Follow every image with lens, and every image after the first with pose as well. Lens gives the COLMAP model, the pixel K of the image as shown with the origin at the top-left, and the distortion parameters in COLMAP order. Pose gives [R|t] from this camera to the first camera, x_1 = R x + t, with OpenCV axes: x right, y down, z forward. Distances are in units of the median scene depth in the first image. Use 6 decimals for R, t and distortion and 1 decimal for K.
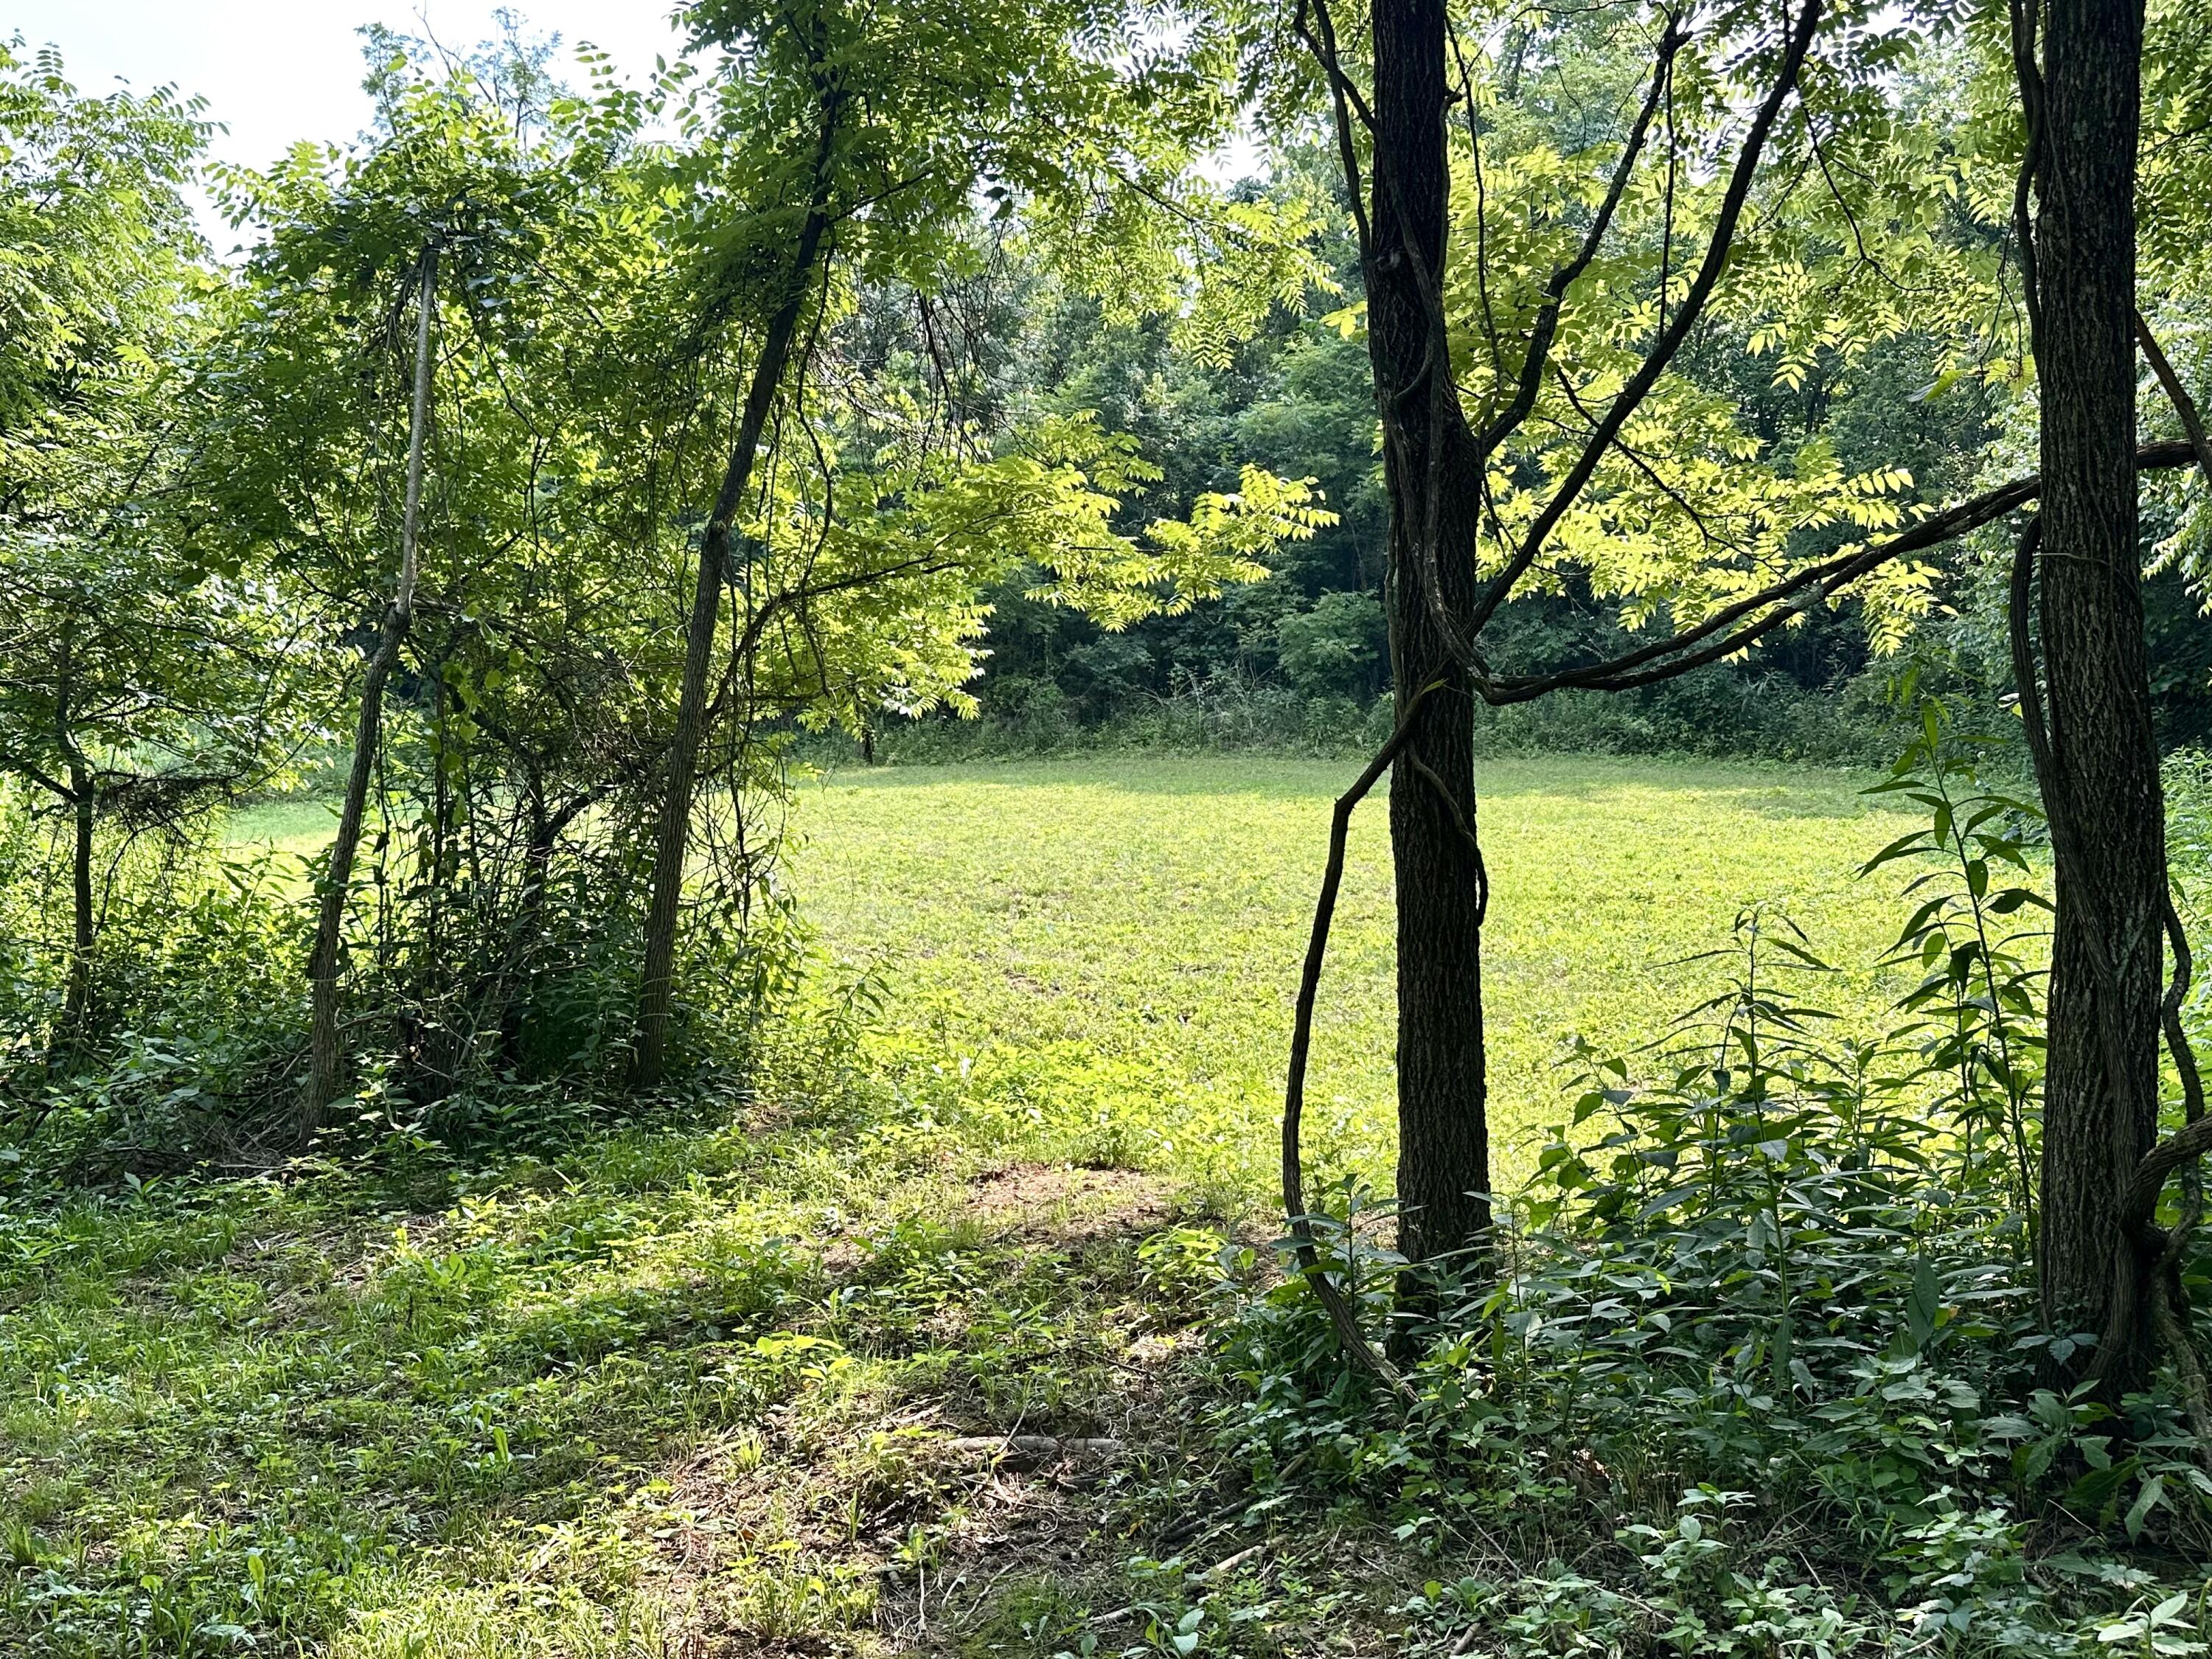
lens RADIAL K [[2001.2, 0, 1107.0], [0, 2001.2, 832.9], [0, 0, 1]] dist [0.063701, -0.000349]
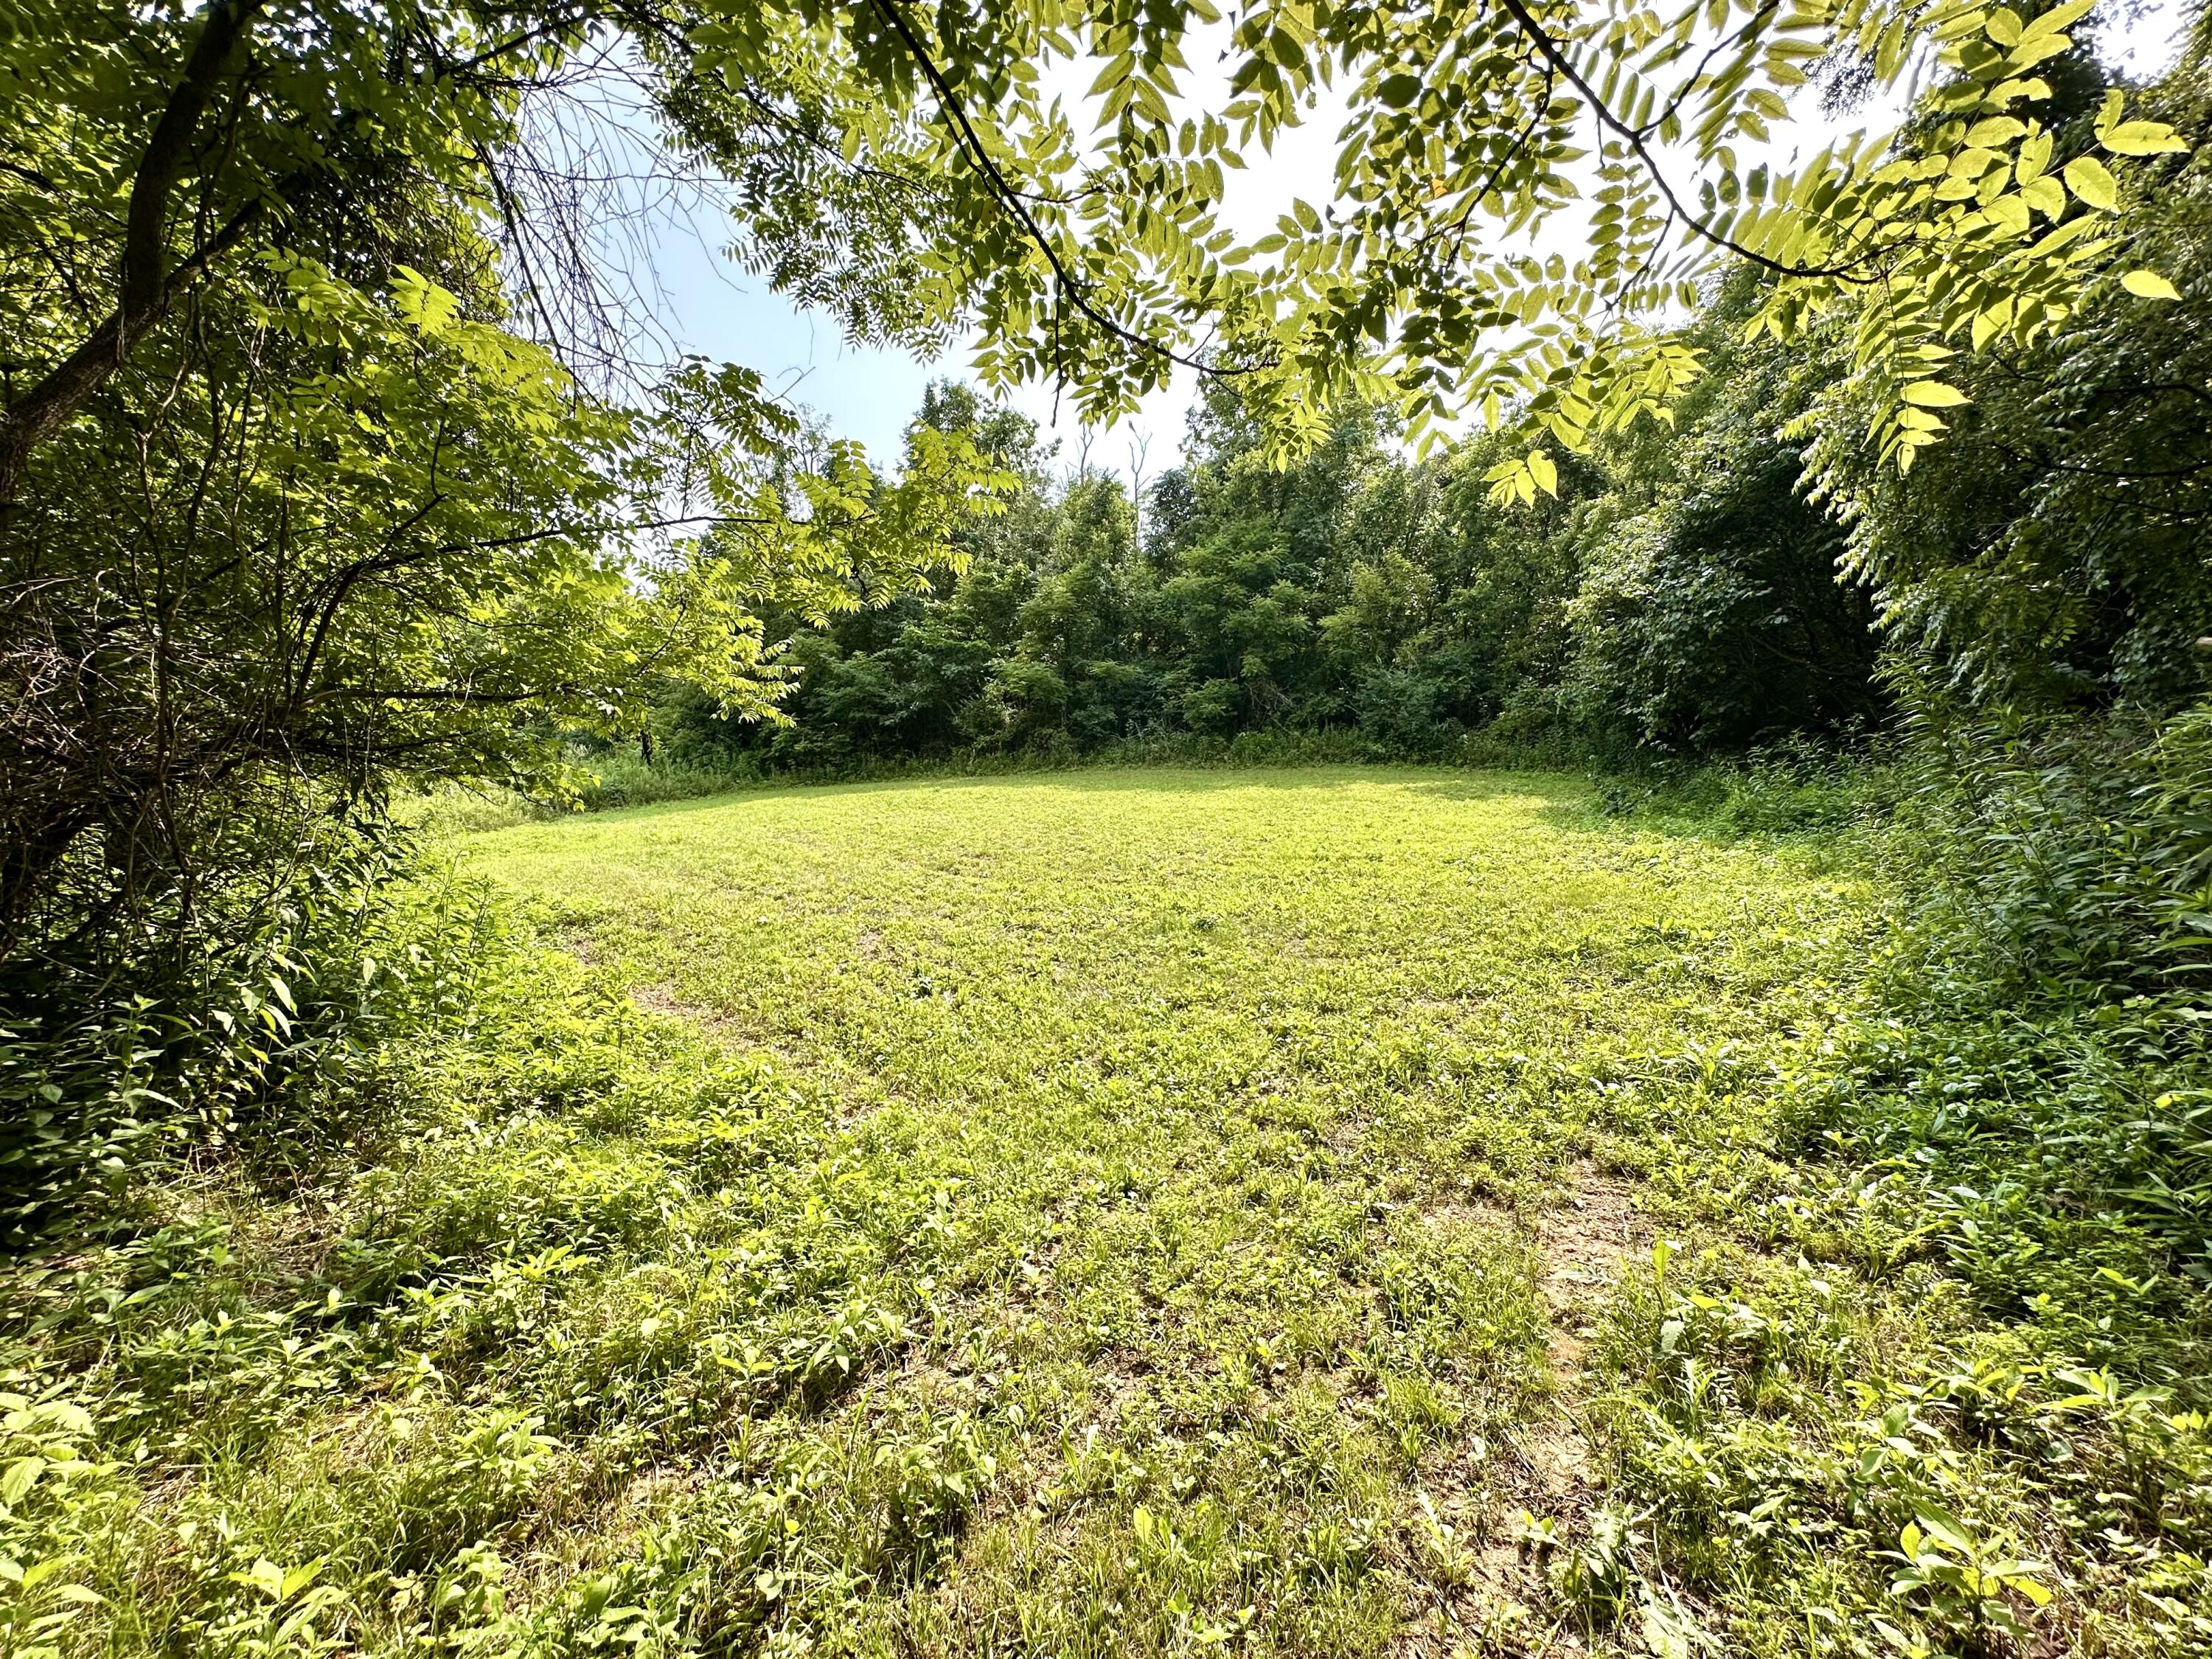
lens RADIAL K [[938.7, 0, 1103.3], [0, 938.7, 819.9], [0, 0, 1]] dist [-0.000991, 0.001075]
pose [[0.999520, -0.011914, -0.028598, 0.037260], [0.012290, 0.999840, 0.013000, -0.002313], [0.028438, -0.013345, 0.999506, 0.131136]]
